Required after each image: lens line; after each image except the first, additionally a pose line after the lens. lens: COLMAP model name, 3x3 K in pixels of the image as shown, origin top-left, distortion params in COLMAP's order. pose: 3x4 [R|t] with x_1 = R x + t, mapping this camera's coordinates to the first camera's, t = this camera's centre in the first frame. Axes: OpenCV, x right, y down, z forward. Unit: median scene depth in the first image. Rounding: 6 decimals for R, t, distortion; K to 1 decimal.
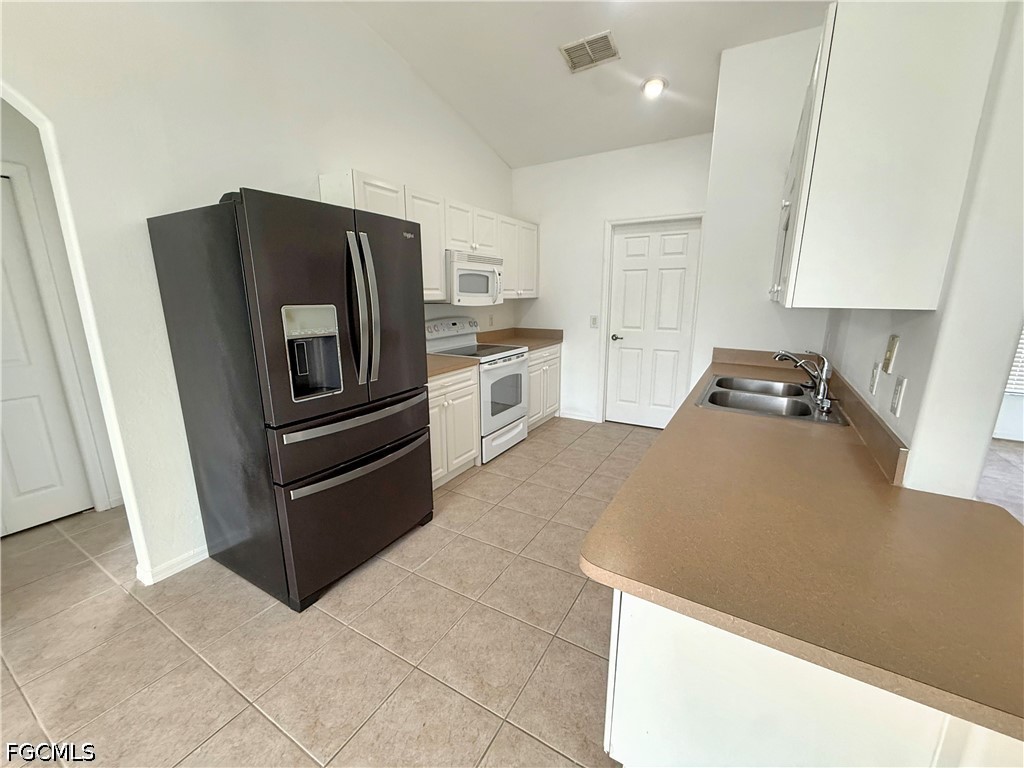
lens RADIAL K [[406.9, 0, 507.4], [0, 406.9, 381.0], [0, 0, 1]] dist [-0.002019, 0.000088]
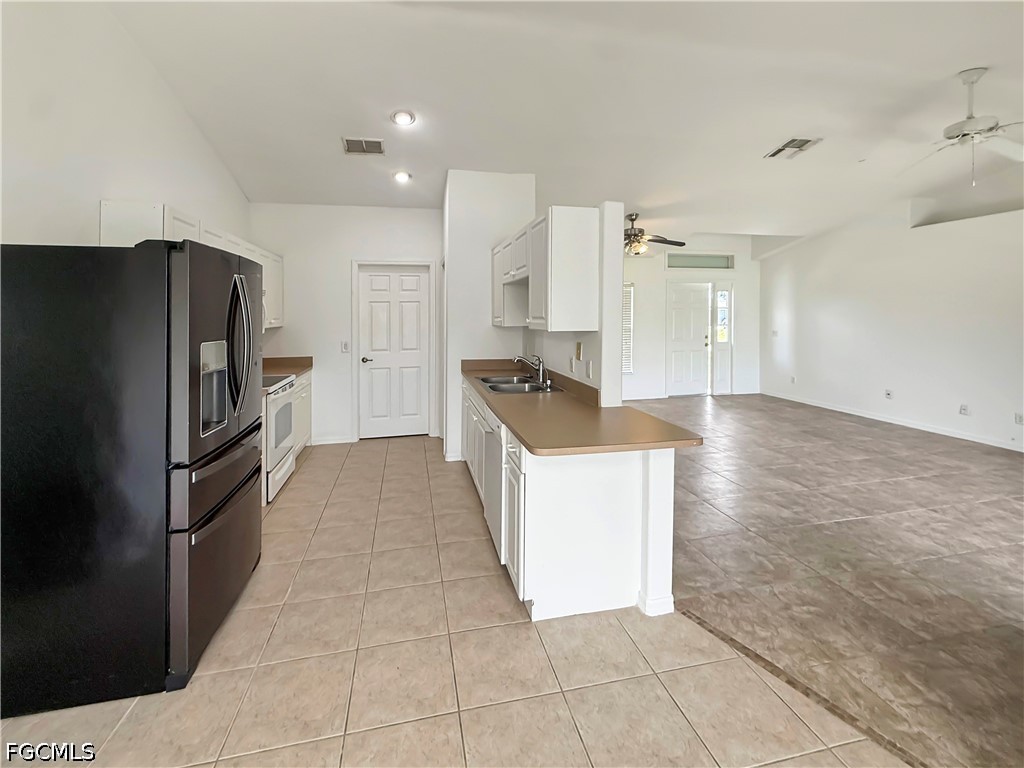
lens RADIAL K [[449.4, 0, 483.9], [0, 449.4, 320.2], [0, 0, 1]] dist [0.000432, -0.001357]
pose [[0.747919, -0.013414, 0.663655, -0.396583], [0.146793, 0.978385, -0.145656, 0.017793], [-0.647355, 0.206358, 0.733721, -0.176152]]
